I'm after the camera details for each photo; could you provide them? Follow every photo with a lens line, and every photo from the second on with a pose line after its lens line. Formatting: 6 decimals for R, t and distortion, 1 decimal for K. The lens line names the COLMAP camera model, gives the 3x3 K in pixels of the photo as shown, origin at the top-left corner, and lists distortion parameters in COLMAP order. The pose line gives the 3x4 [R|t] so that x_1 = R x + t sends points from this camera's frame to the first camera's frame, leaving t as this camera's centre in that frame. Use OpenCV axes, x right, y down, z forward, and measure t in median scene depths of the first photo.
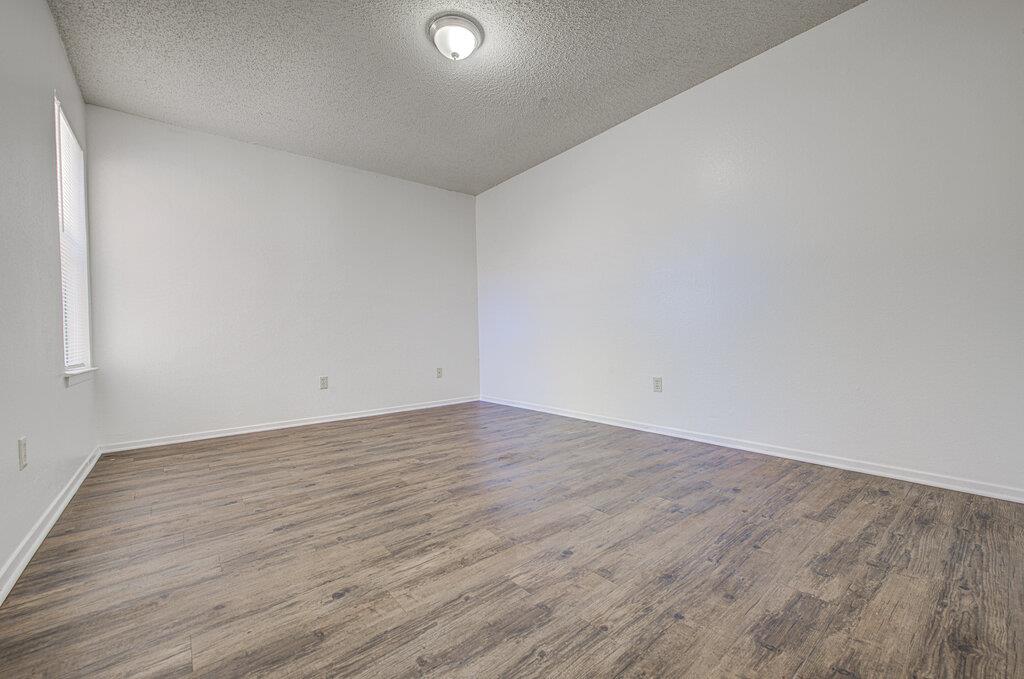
lens RADIAL K [[416.9, 0, 521.8], [0, 416.9, 338.9], [0, 0, 1]] dist [-0.002043, -0.000473]
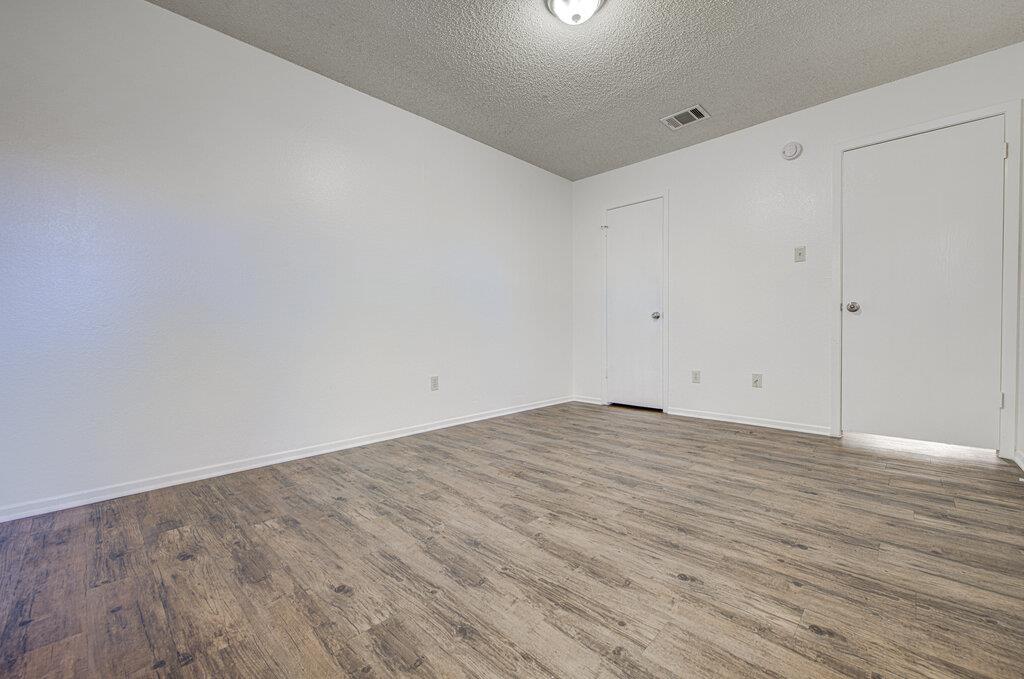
lens RADIAL K [[416.9, 0, 520.5], [0, 416.9, 332.5], [0, 0, 1]] dist [-0.002043, -0.000473]
pose [[-0.117993, 0.021029, 0.992792, -1.149875], [0.022648, 0.999573, -0.018481, 0.008231], [-0.992756, 0.020304, -0.118419, 1.387398]]
